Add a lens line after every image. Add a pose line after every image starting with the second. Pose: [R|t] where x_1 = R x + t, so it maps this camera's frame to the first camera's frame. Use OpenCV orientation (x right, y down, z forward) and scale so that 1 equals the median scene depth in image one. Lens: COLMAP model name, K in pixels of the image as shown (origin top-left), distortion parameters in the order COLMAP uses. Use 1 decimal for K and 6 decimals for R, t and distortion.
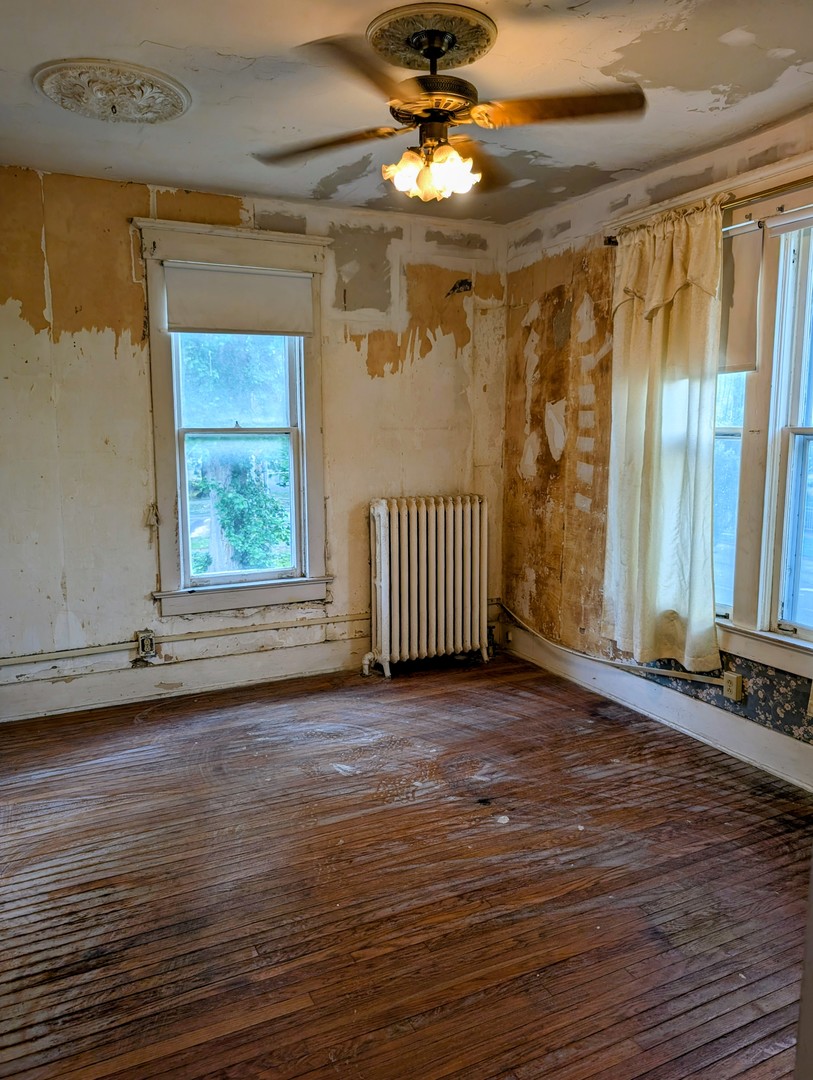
lens RADIAL K [[791.8, 0, 401.8], [0, 791.8, 545.7], [0, 0, 1]] dist [0.013952, -0.002058]
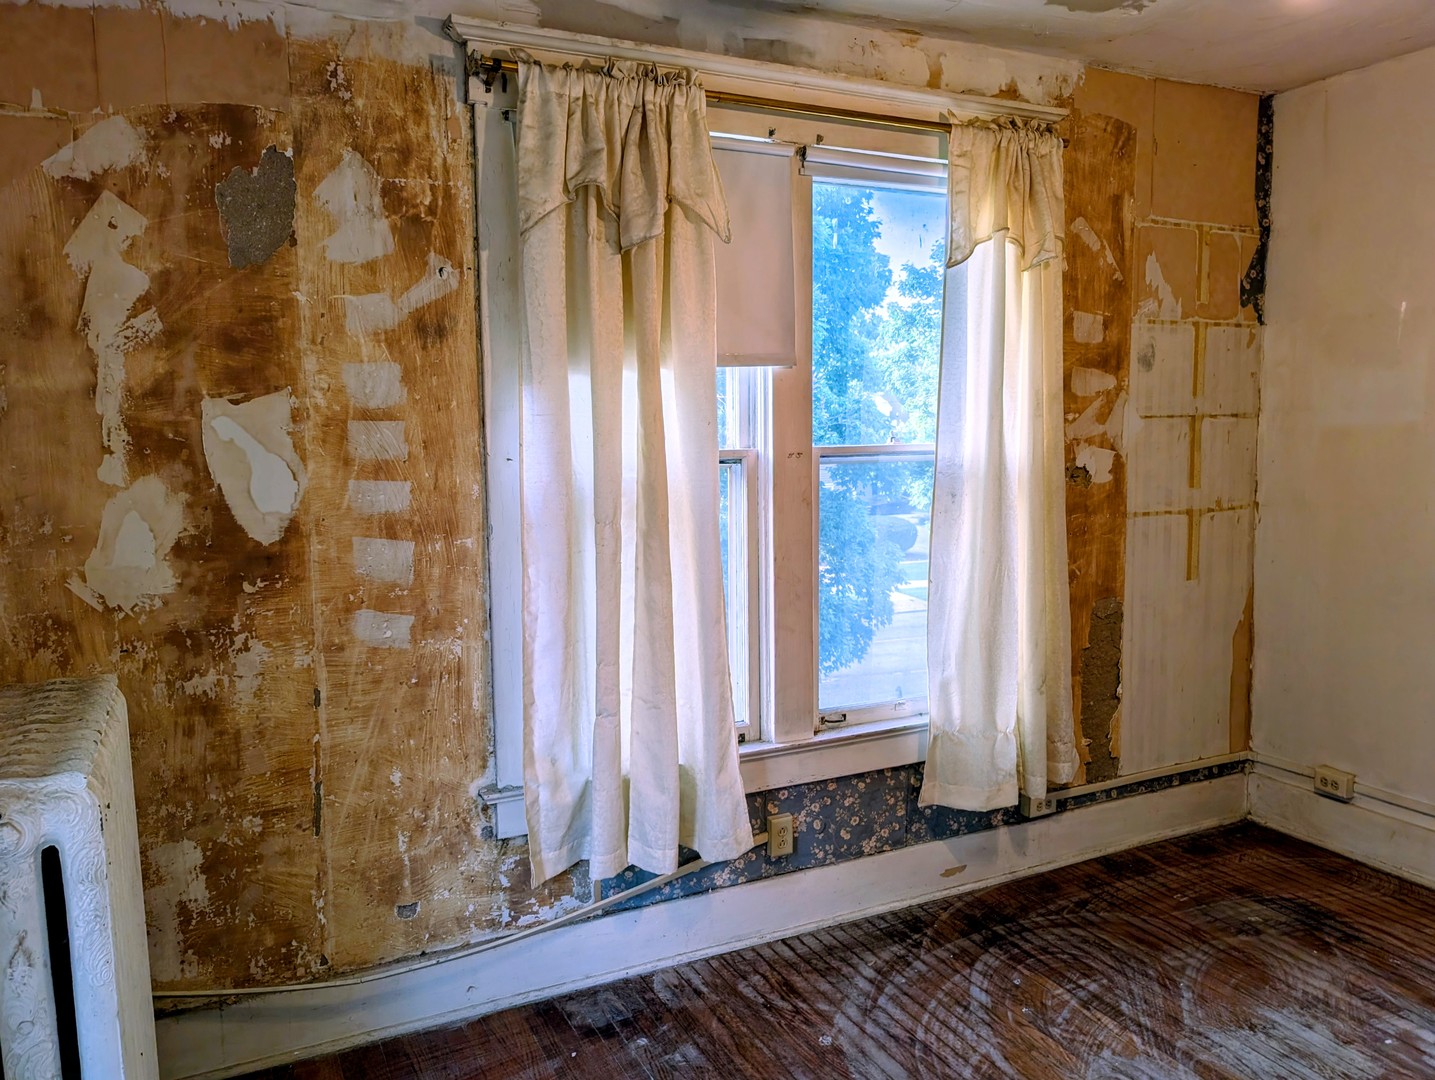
lens RADIAL K [[1052.1, 0, 714.7], [0, 1052.1, 545.5], [0, 0, 1]] dist [0.013952, -0.002058]
pose [[0.005347, -0.105908, 0.994362, -0.351431], [0.168996, 0.980169, 0.103488, -0.130485], [-0.985602, 0.167490, 0.023139, 0.808062]]
